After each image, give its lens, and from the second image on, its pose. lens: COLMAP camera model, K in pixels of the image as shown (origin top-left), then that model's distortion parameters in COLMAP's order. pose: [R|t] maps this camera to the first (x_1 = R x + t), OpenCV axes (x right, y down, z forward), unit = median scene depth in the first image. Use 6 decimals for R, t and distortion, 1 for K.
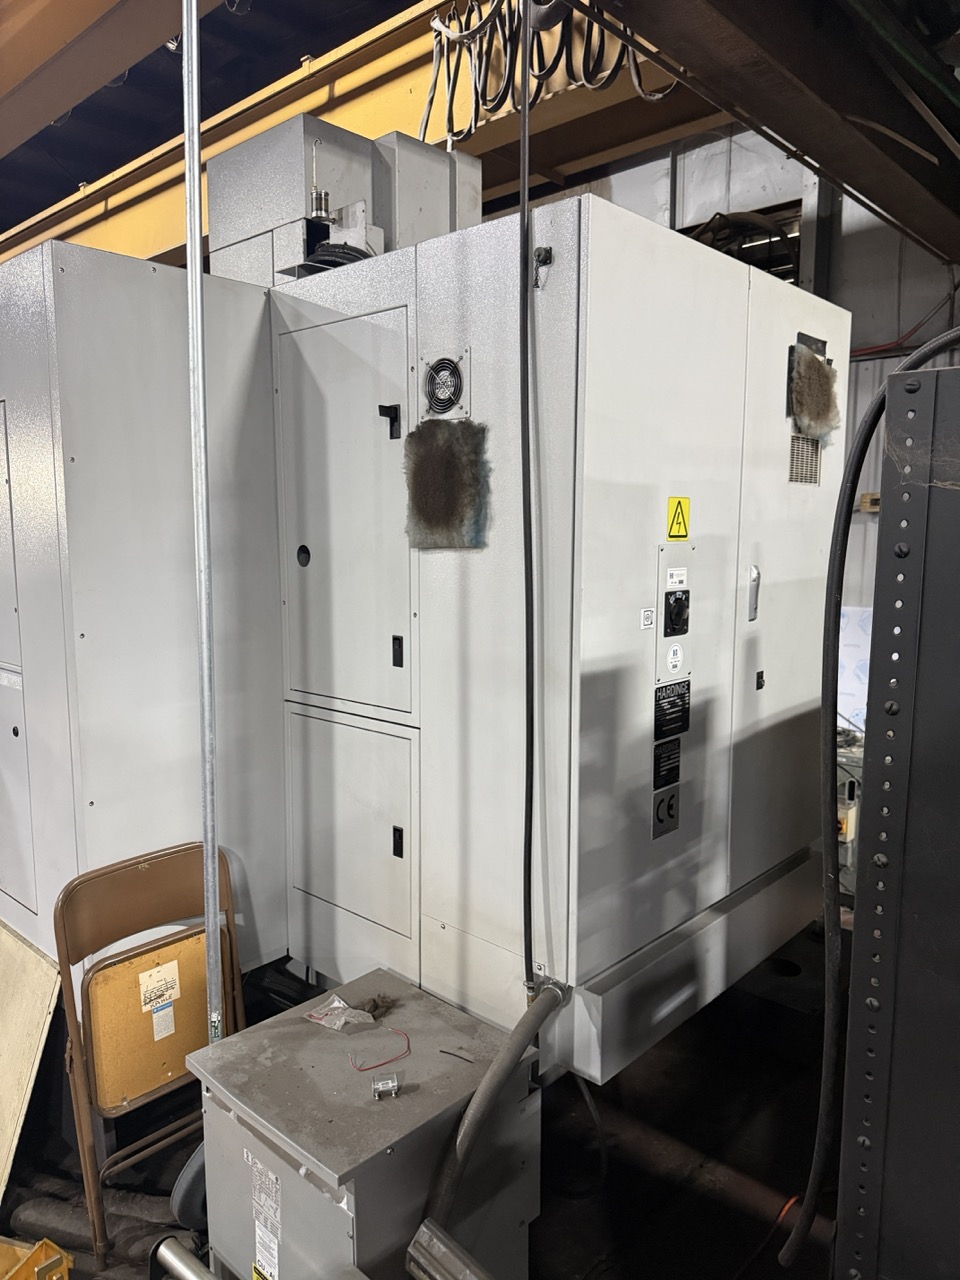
lens RADIAL K [[909.1, 0, 477.0], [0, 909.1, 633.2], [0, 0, 1]] dist [0.049091, -0.078071]
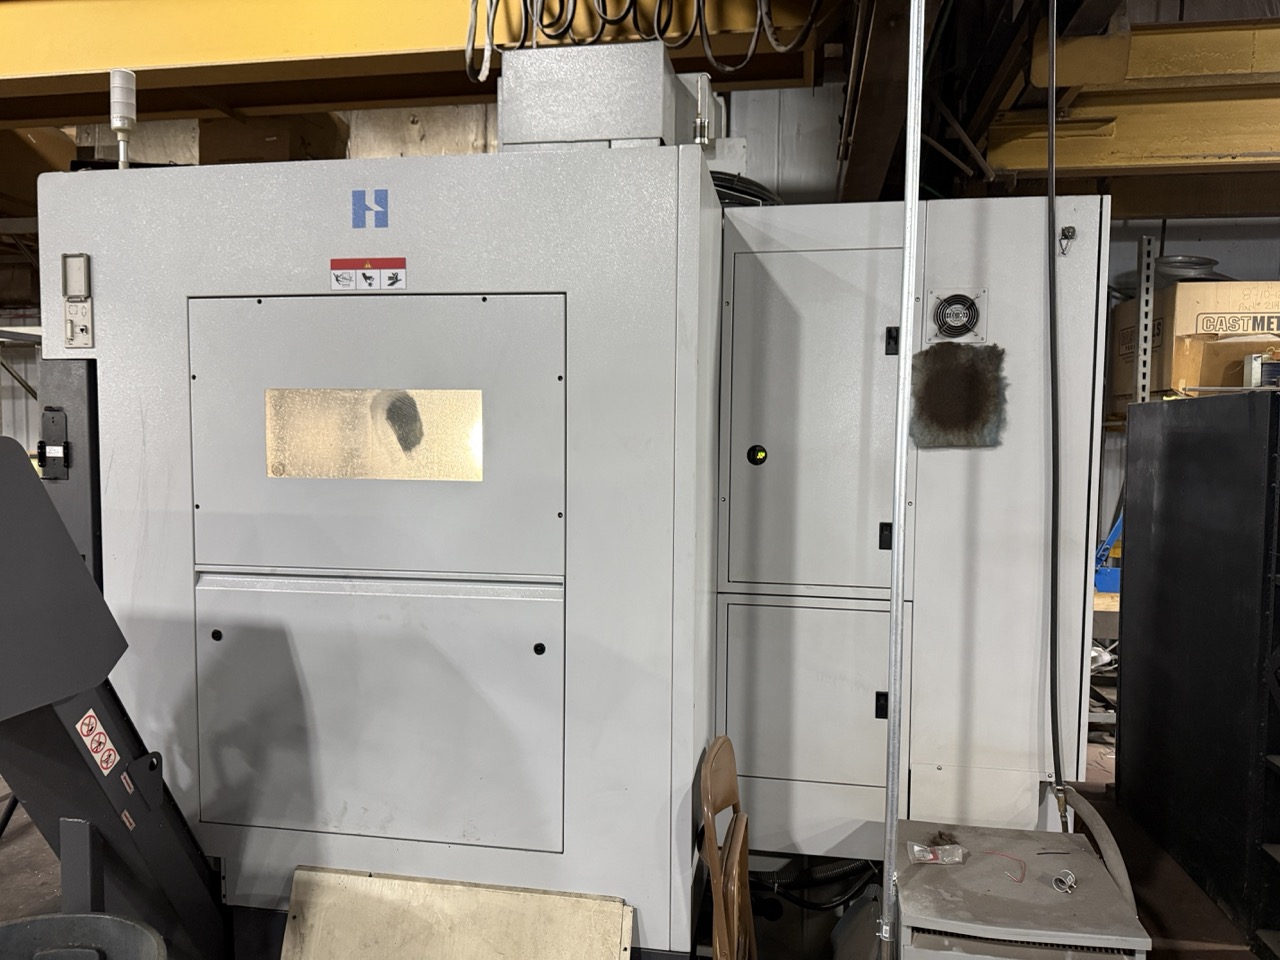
lens RADIAL K [[909.1, 0, 638.4], [0, 909.1, 477.0], [0, 0, 1]] dist [0.049091, -0.078071]
pose [[0.838359, -0.015038, 0.544911, -1.073781], [0.056870, 0.996577, -0.059994, -0.002889], [-0.542144, 0.081286, 0.836345, 0.210137]]
